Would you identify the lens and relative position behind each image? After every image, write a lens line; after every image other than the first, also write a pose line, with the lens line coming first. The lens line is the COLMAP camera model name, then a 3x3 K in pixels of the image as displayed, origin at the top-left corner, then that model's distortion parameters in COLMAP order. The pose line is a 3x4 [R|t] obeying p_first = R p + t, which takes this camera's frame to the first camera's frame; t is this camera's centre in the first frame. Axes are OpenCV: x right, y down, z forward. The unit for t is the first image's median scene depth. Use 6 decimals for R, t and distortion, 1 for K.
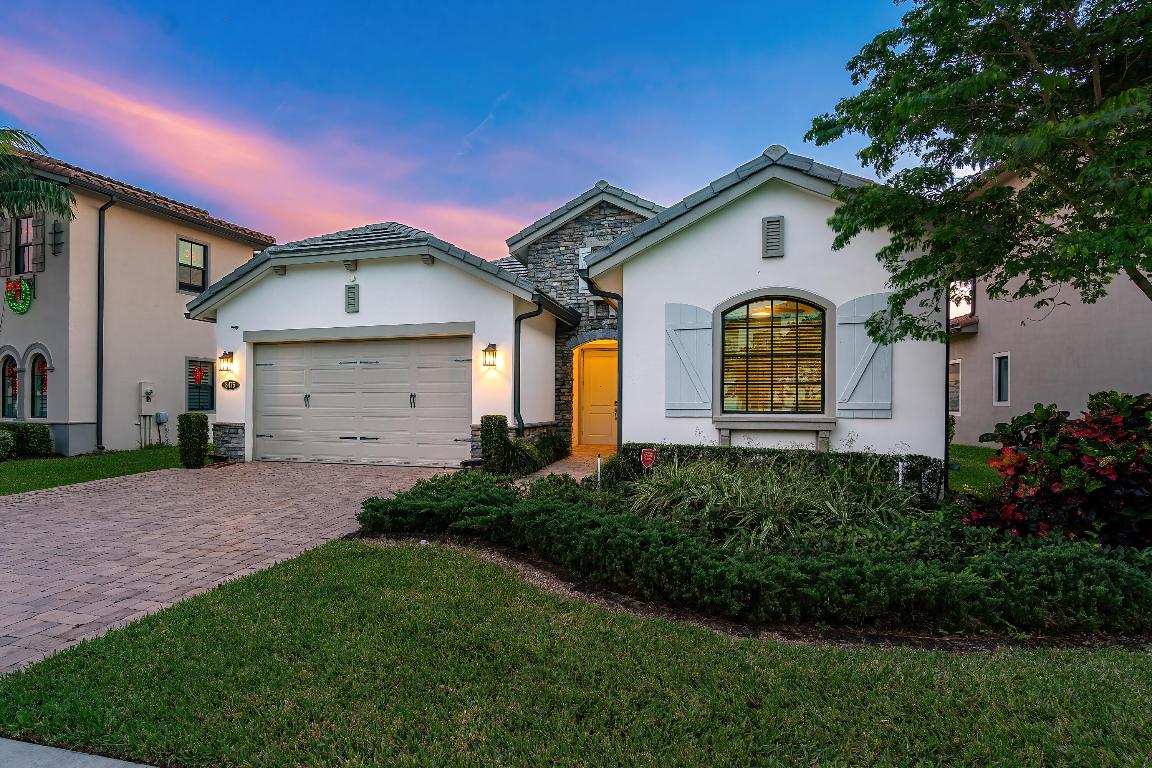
lens RADIAL K [[721.3, 0, 575.3], [0, 721.3, 392.4], [0, 0, 1]] dist [-0.003224, -0.001654]
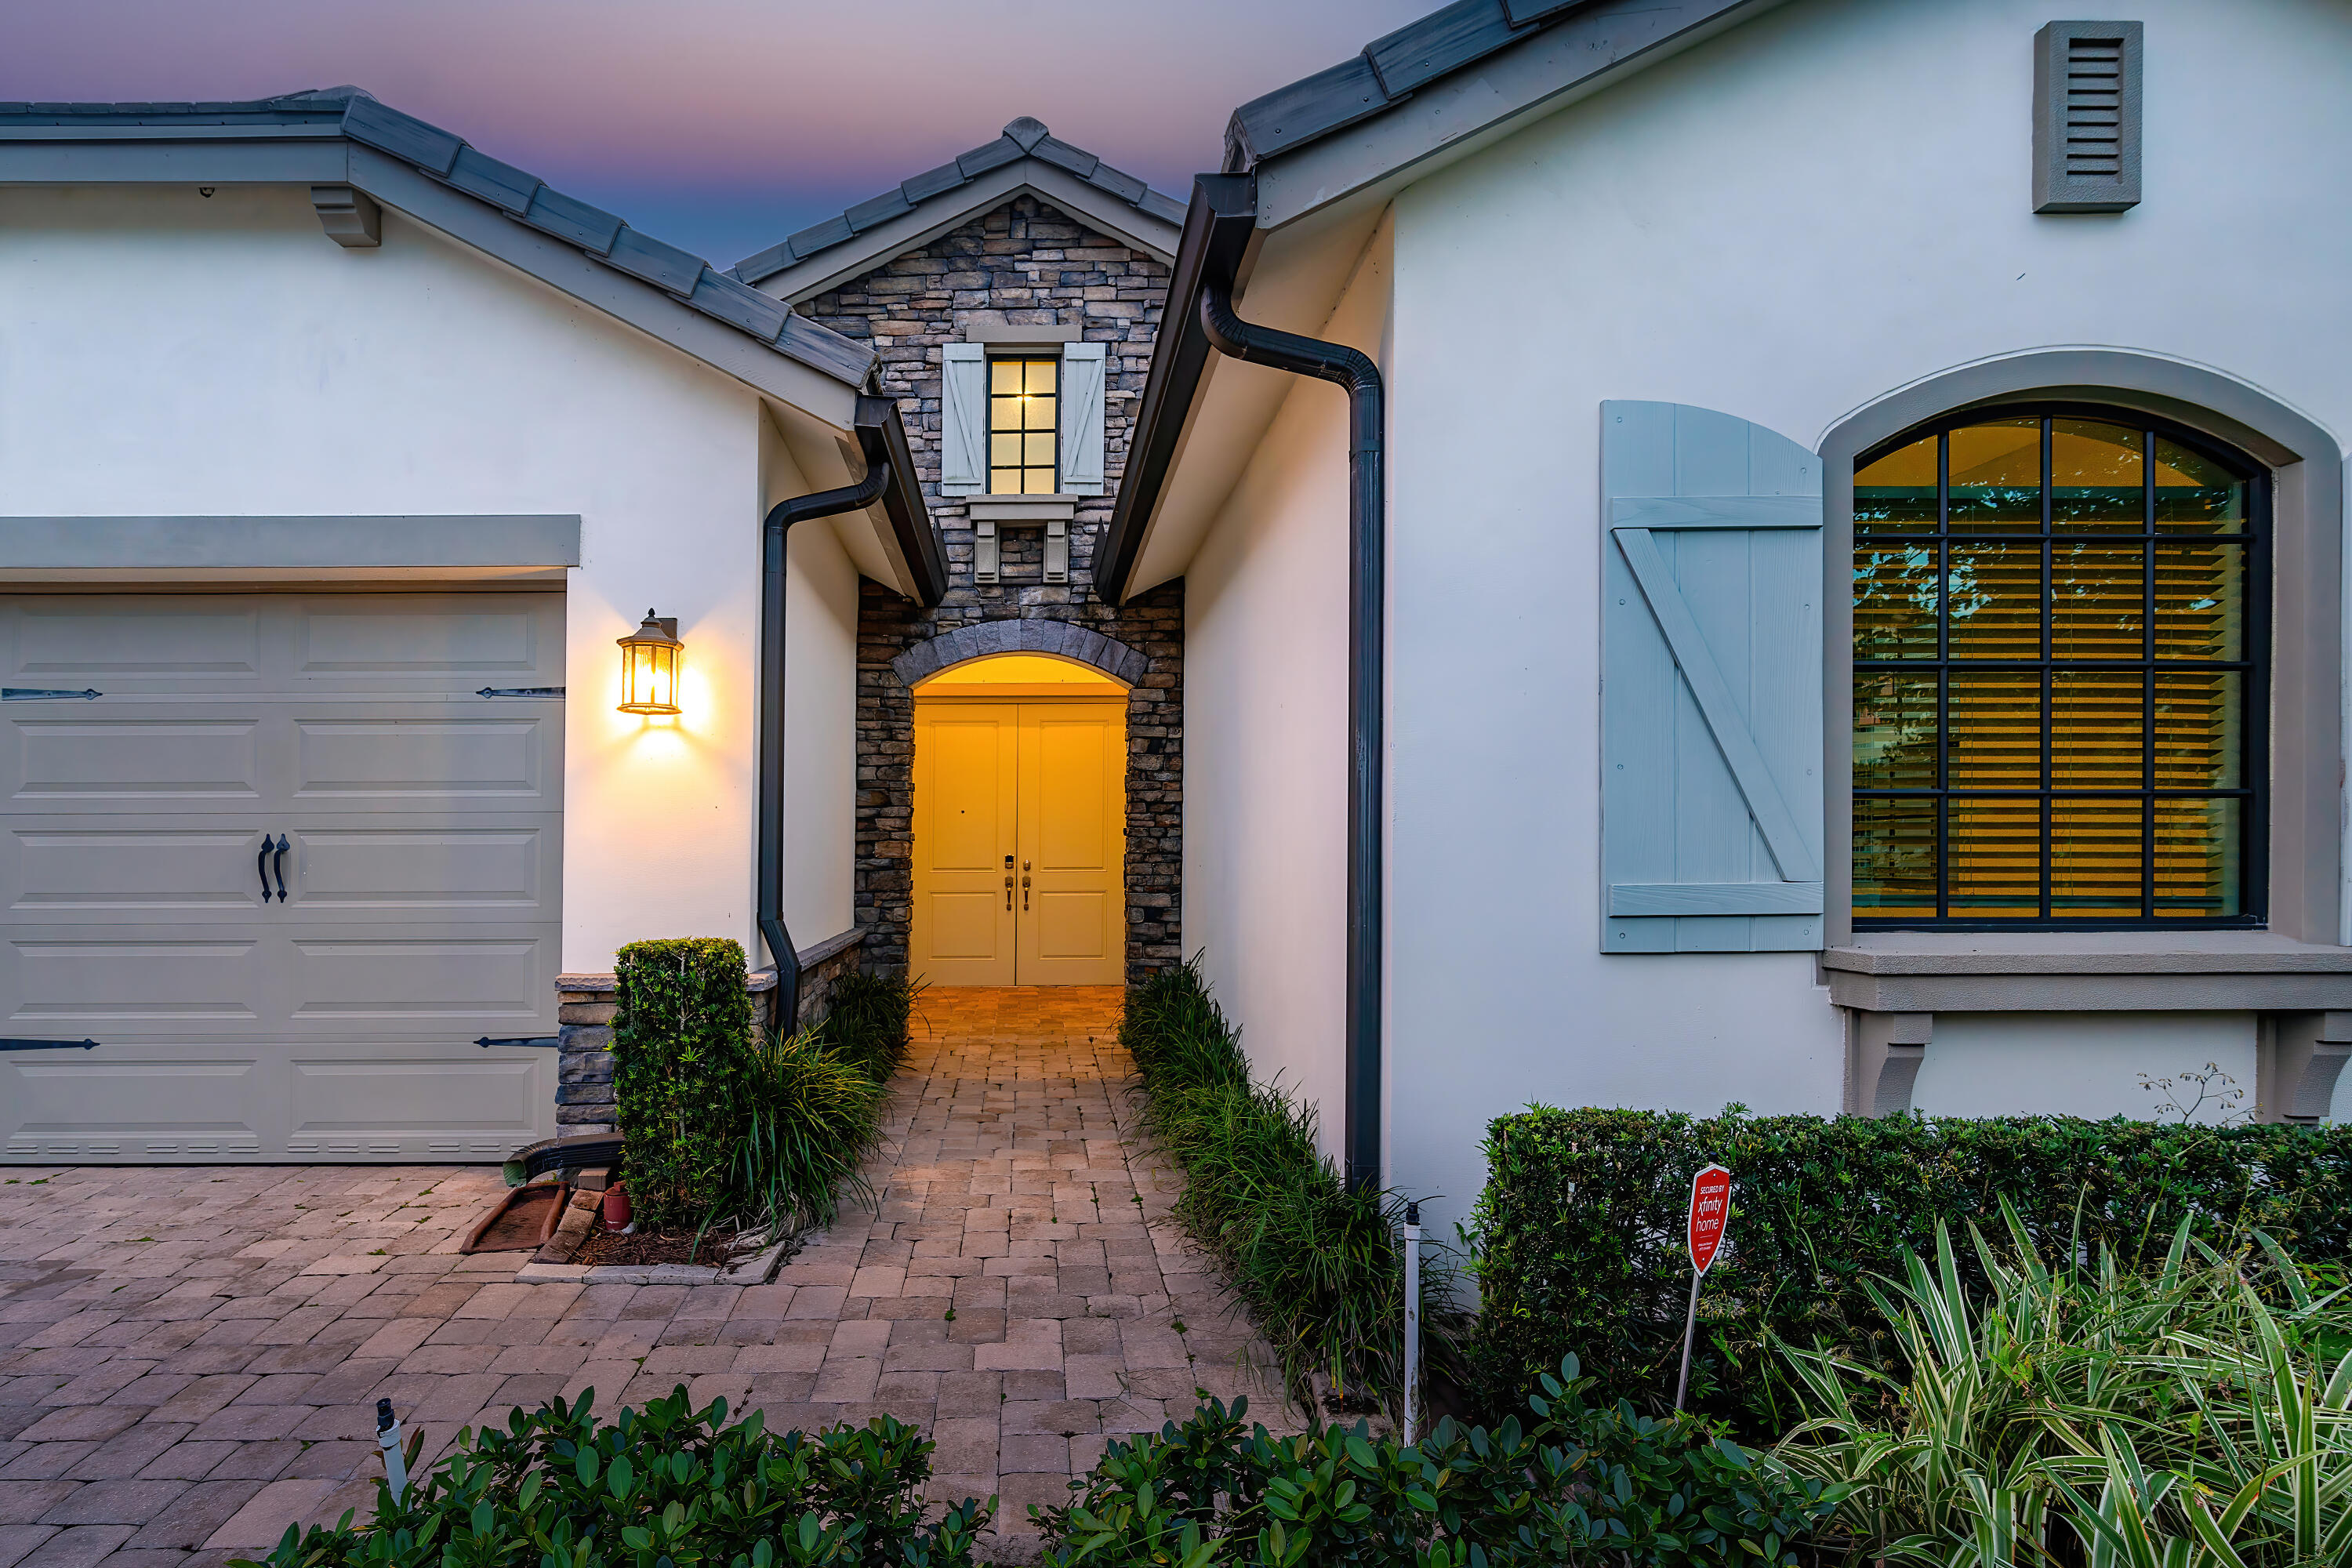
lens RADIAL K [[1472.6, 0, 1174.7], [0, 1472.6, 801.2], [0, 0, 1]] dist [-0.003224, -0.001654]
pose [[0.962782, 0.005750, 0.270219, -0.081016], [-0.000596, 0.999816, -0.019149, -0.000695], [-0.270280, 0.018275, 0.962608, 0.490598]]
